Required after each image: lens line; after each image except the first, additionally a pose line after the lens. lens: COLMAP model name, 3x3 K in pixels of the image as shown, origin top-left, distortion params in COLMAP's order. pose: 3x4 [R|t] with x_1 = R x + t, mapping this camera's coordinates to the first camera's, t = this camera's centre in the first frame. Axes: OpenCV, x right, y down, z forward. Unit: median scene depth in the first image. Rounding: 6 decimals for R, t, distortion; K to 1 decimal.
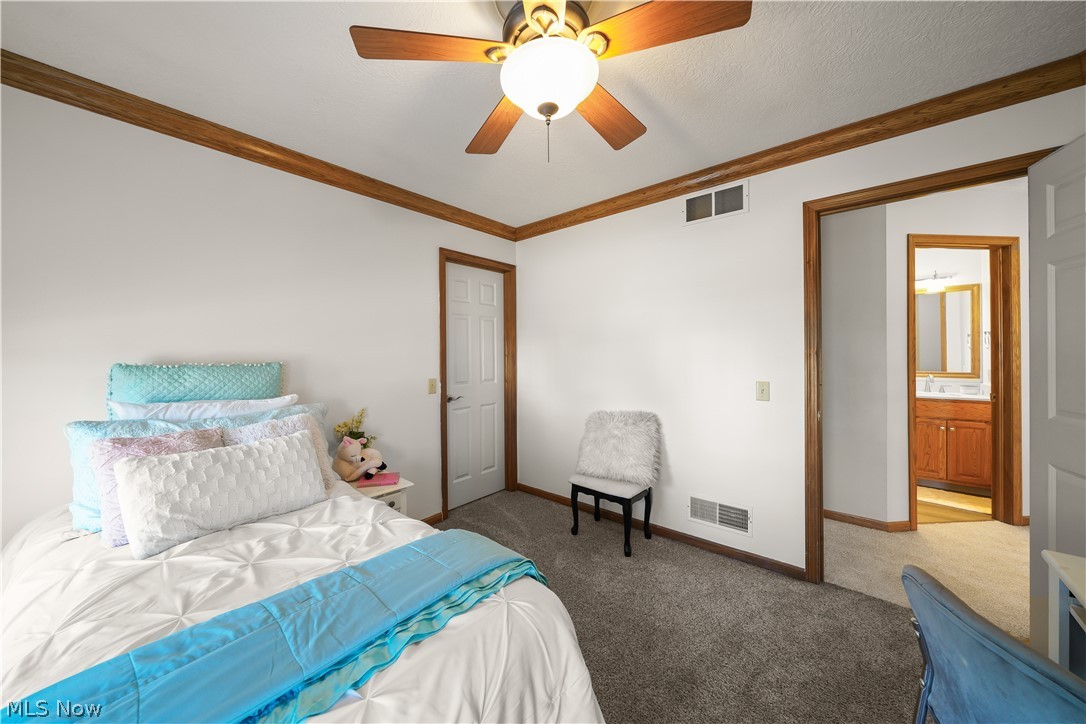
lens RADIAL K [[382.2, 0, 542.0], [0, 382.2, 353.4], [0, 0, 1]] dist [-0.001972, -0.000294]
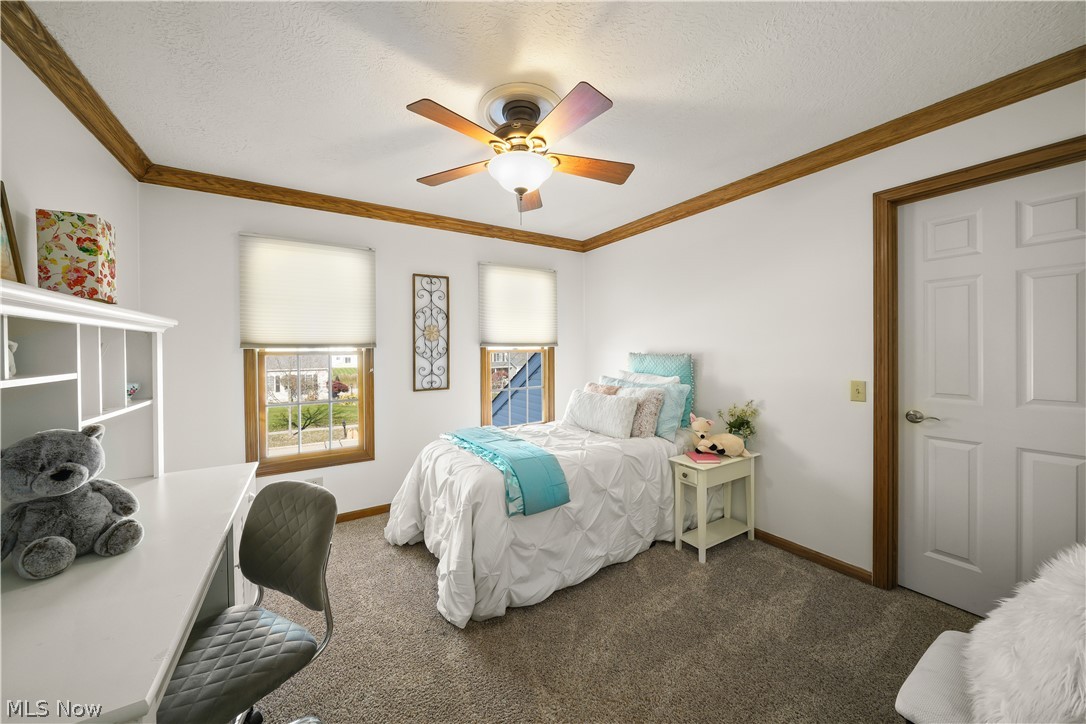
lens RADIAL K [[382.2, 0, 542.3], [0, 382.2, 356.1], [0, 0, 1]] dist [-0.001972, -0.000294]
pose [[-0.299112, 0.019150, -0.954026, 0.551528], [0.002469, 0.999811, 0.019295, 0.002776], [0.954215, 0.003416, -0.299103, 0.603248]]
